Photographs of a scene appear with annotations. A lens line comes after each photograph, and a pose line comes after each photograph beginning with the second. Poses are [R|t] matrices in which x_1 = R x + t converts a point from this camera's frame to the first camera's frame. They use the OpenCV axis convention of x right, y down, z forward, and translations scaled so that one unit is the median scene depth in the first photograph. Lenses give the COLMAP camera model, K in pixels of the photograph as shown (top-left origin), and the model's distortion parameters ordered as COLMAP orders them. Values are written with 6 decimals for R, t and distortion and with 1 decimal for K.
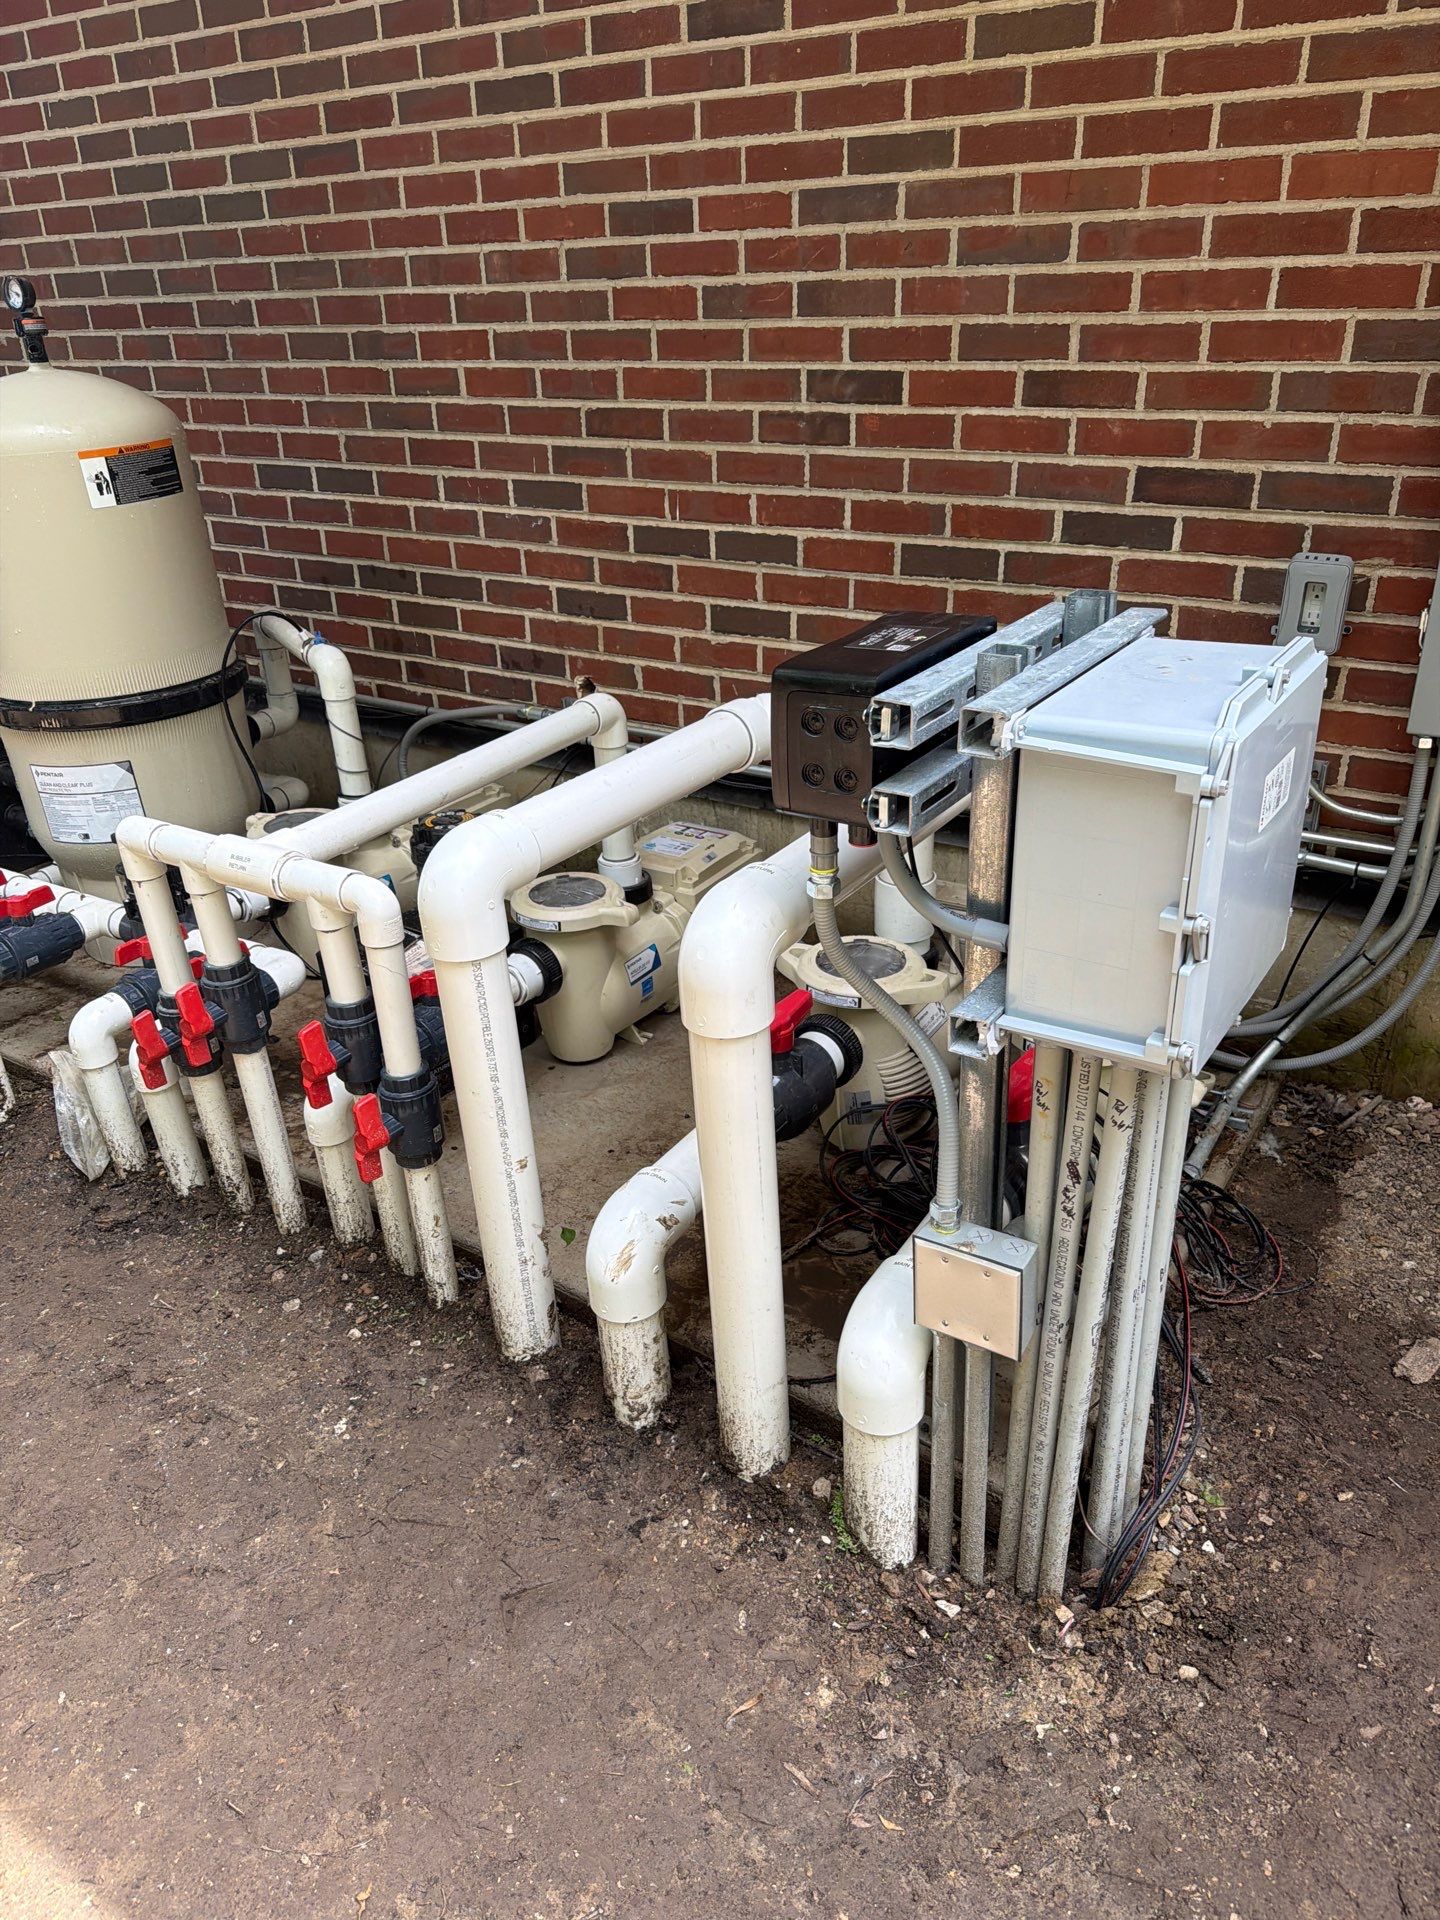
lens RADIAL K [[1344.2, 0, 724.2], [0, 1344.2, 973.7], [0, 0, 1]] dist [0.060252, -0.087718]
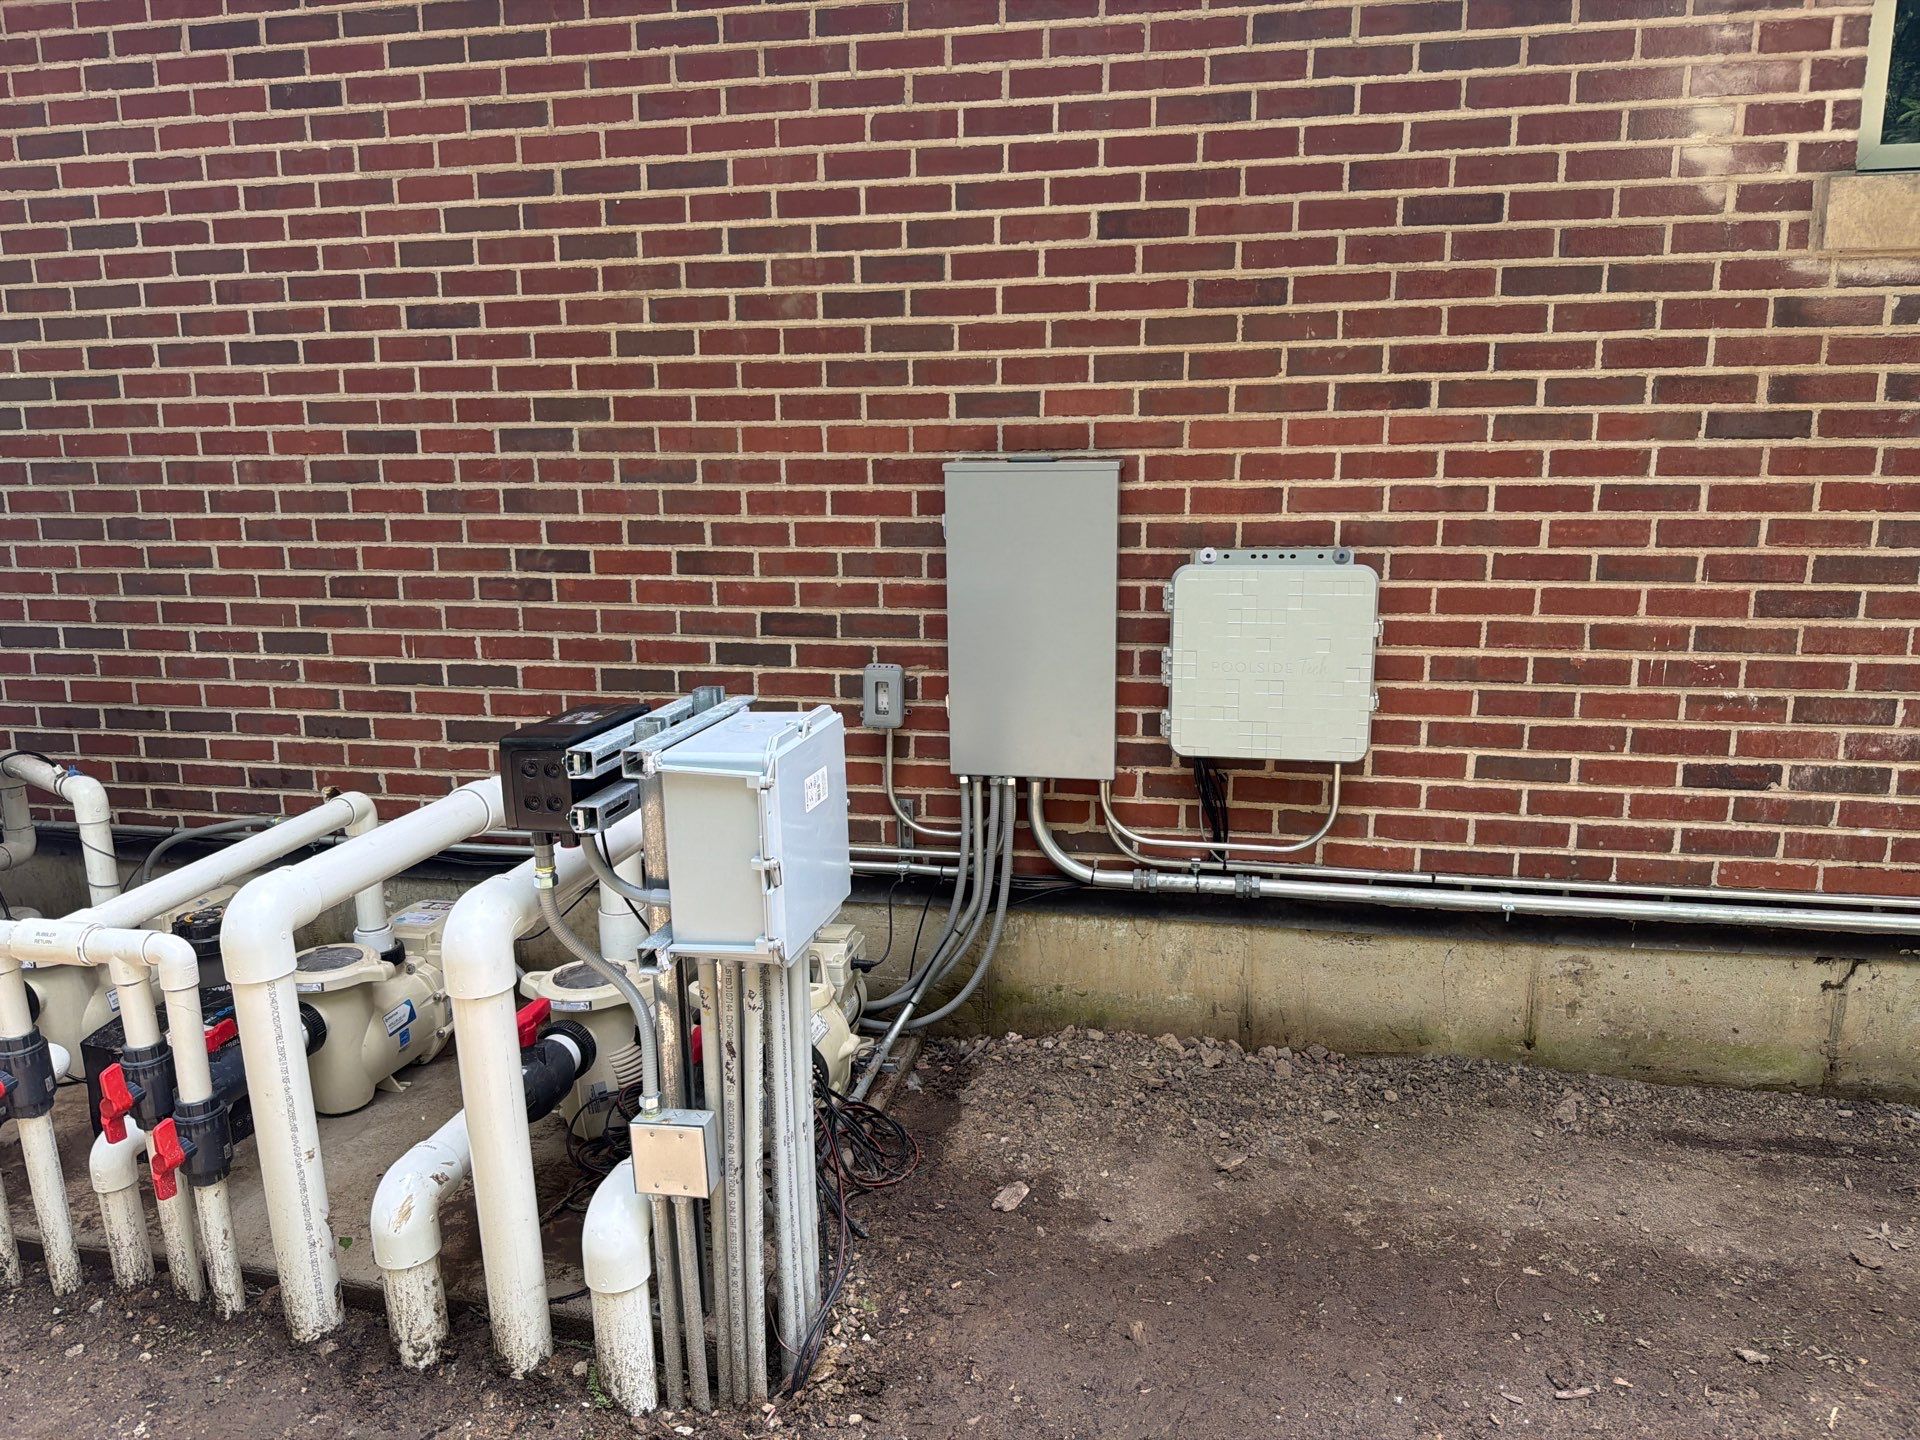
lens RADIAL K [[1344.6, 0, 948.0], [0, 1344.6, 727.1], [0, 0, 1]] dist [0.075713, -0.121015]
pose [[0.936631, -0.051378, 0.346530, -0.011660], [0.142609, 0.959435, -0.243203, 0.116411], [-0.319978, 0.277210, 0.905963, -0.318134]]
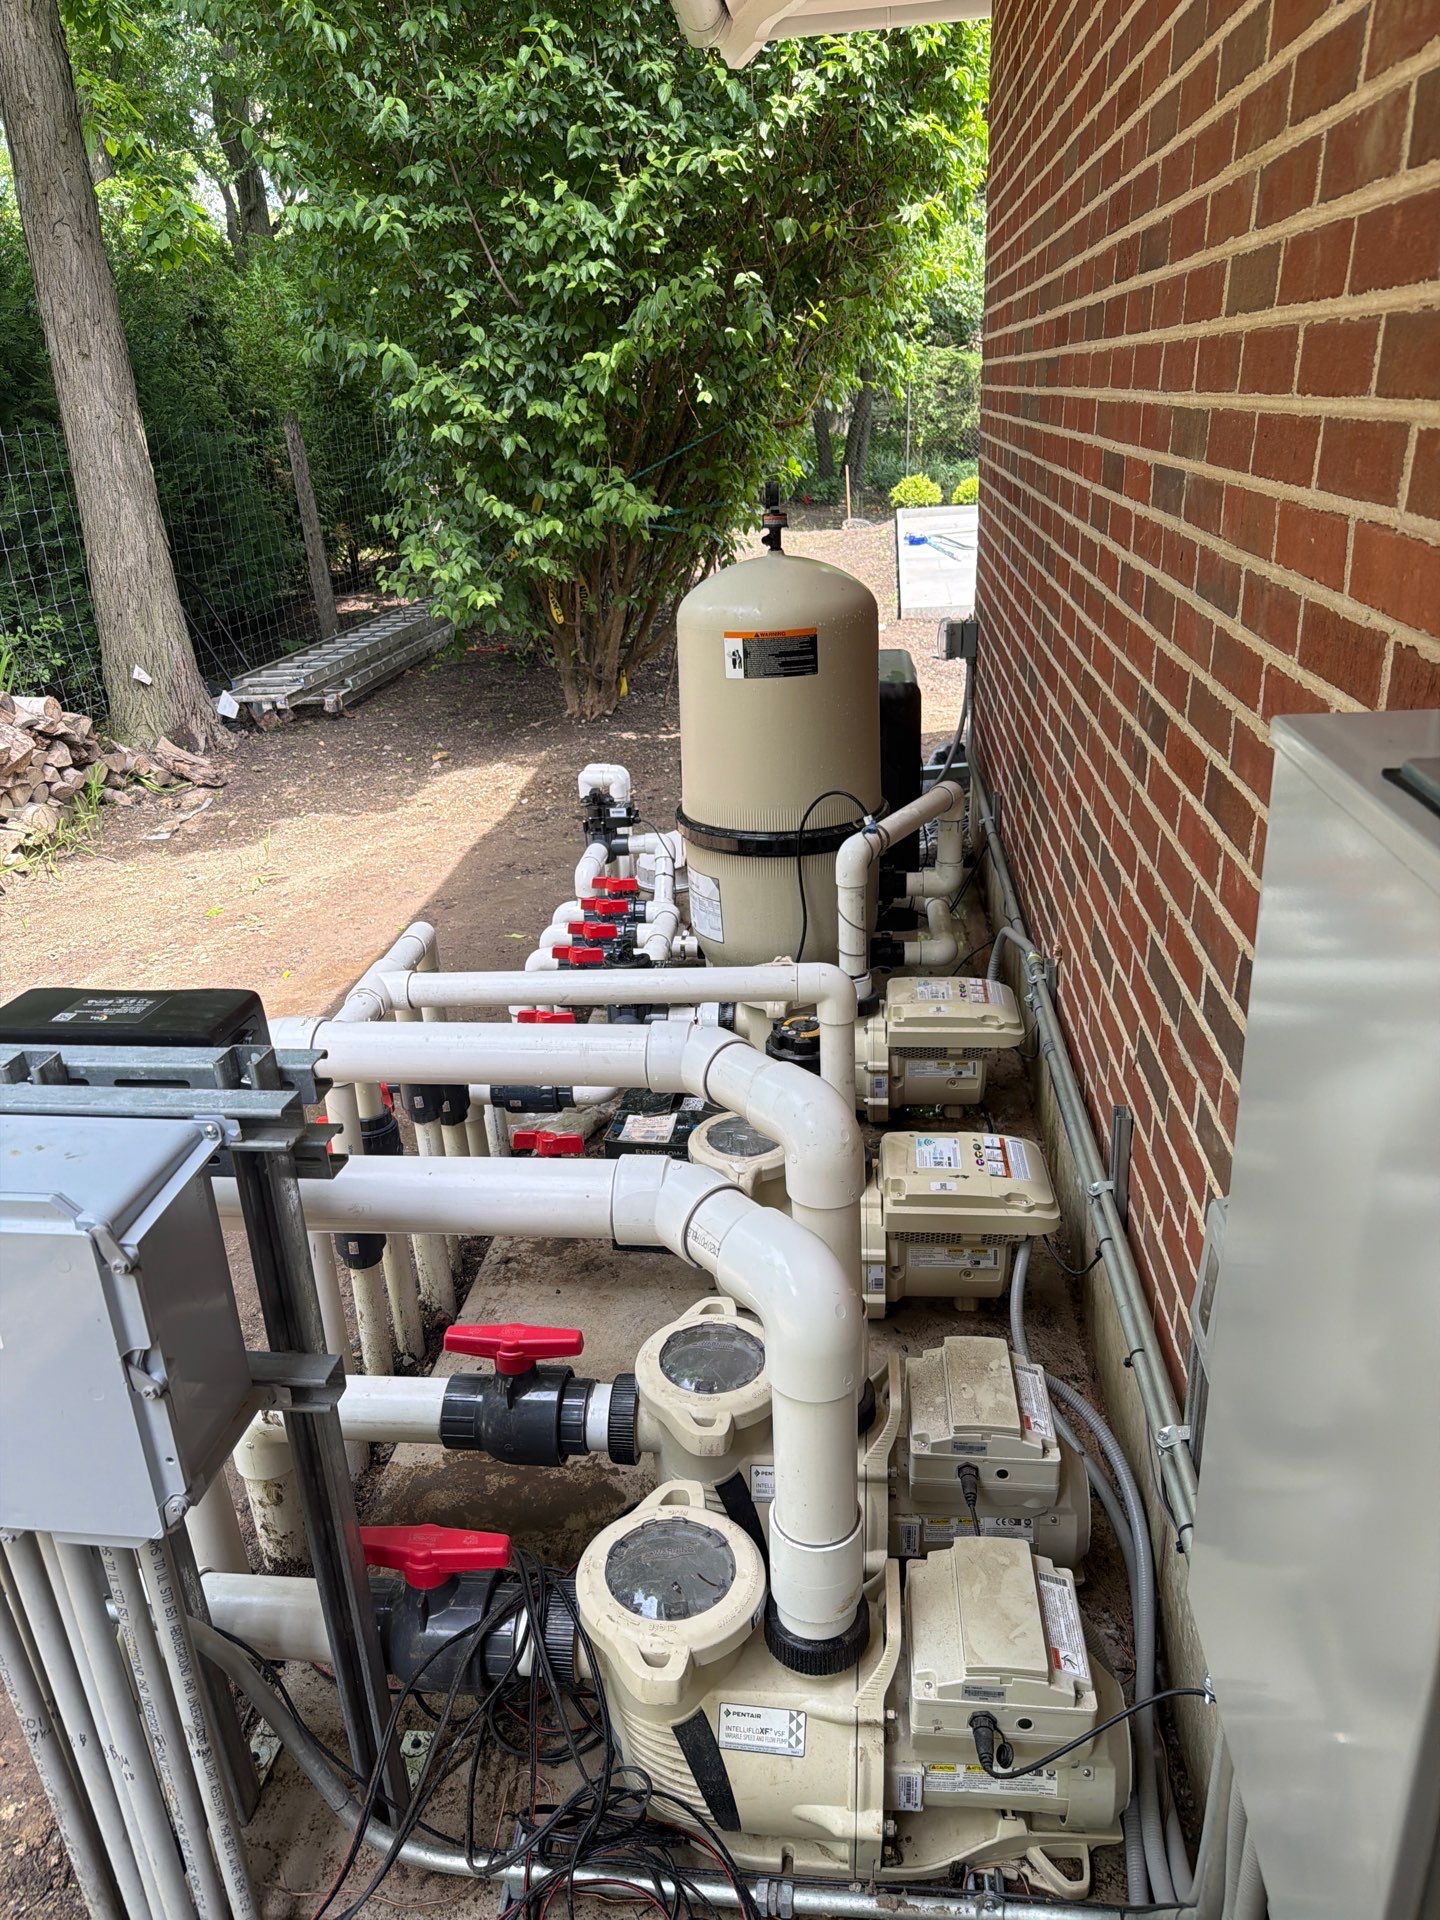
lens RADIAL K [[1382.3, 0, 720.0], [0, 1382.3, 960.0], [0, 0, 1]] dist [0.061243, -0.077823]
pose [[0.449927, 0.349897, -0.821668, 0.683198], [-0.380216, 0.907554, 0.178272, -0.367940], [0.808085, 0.232202, 0.541370, 0.437313]]
